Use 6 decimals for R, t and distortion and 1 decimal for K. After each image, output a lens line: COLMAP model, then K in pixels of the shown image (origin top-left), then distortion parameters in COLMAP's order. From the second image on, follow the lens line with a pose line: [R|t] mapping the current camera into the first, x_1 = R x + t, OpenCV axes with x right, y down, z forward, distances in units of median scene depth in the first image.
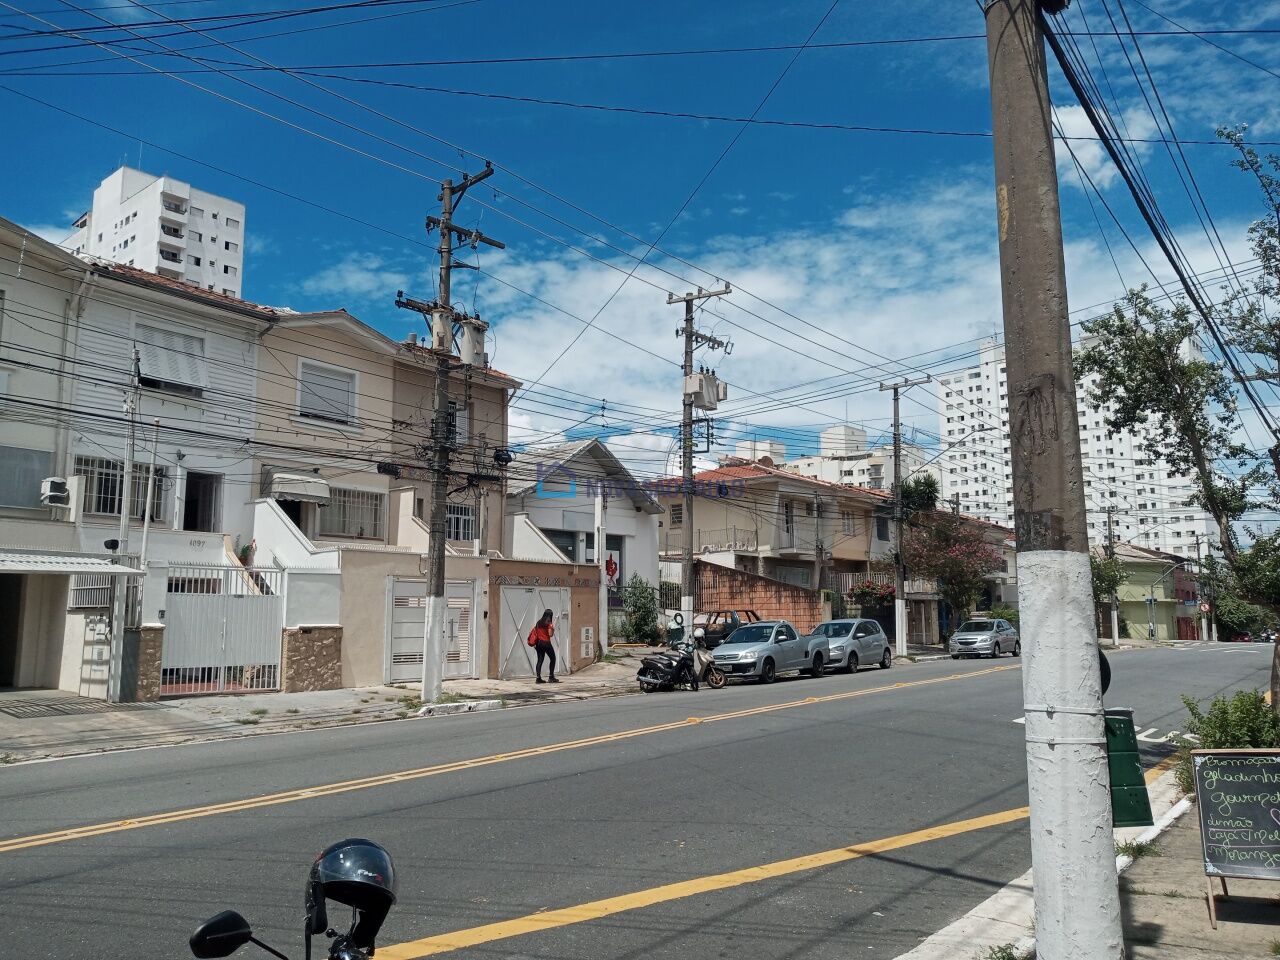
lens RADIAL K [[901.1, 0, 677.1], [0, 901.1, 517.0], [0, 0, 1]] dist [-0.007096, -0.029641]
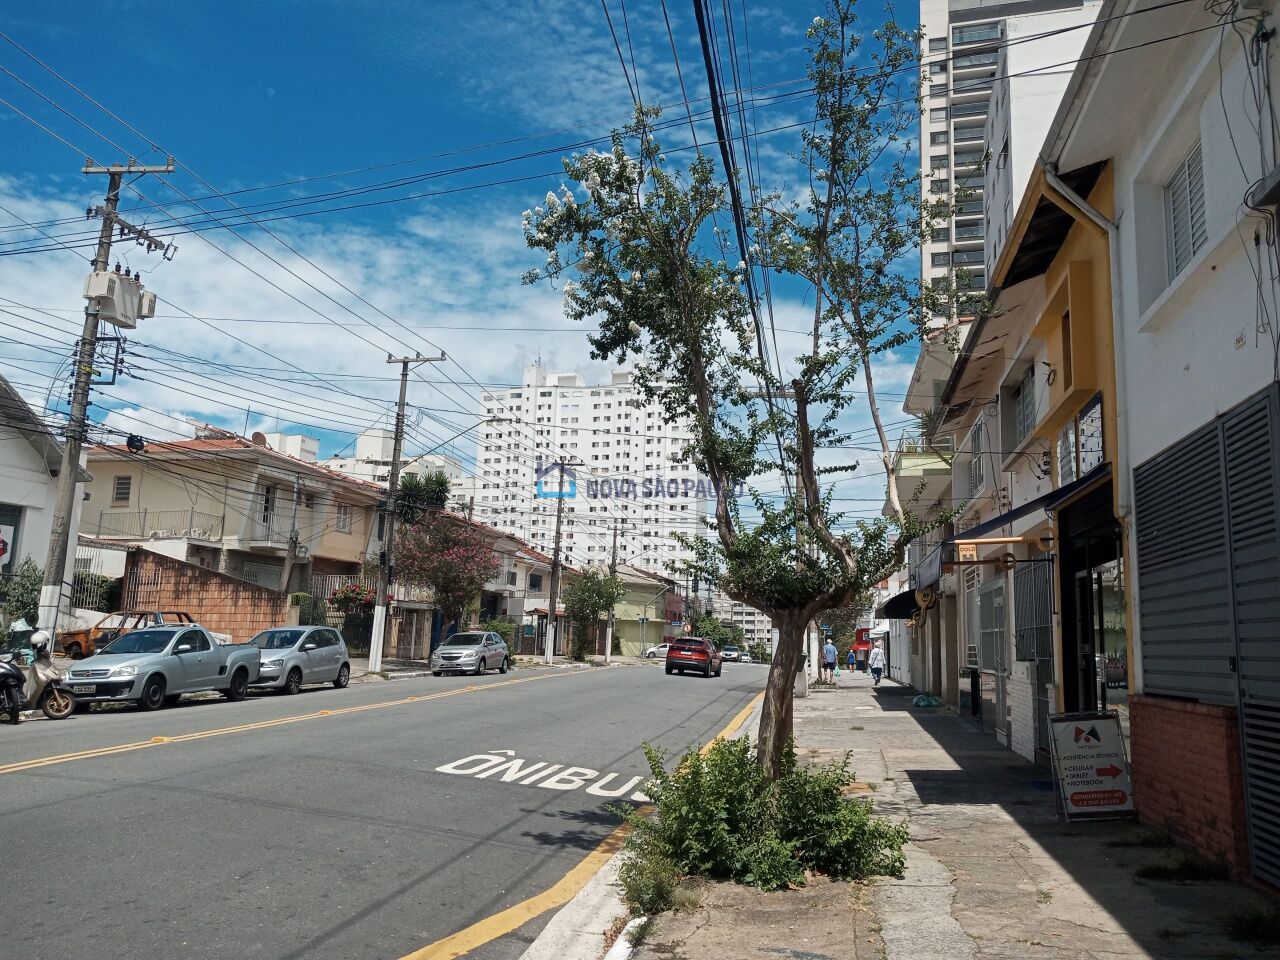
lens RADIAL K [[849.5, 0, 732.6], [0, 849.5, 481.5], [0, 0, 1]] dist [0.000175, -0.026666]
pose [[0.835127, 0.120633, 0.536667, 0.061971], [-0.085200, 0.992249, -0.090456, 0.014386], [-0.543419, 0.029818, 0.838932, 0.104855]]
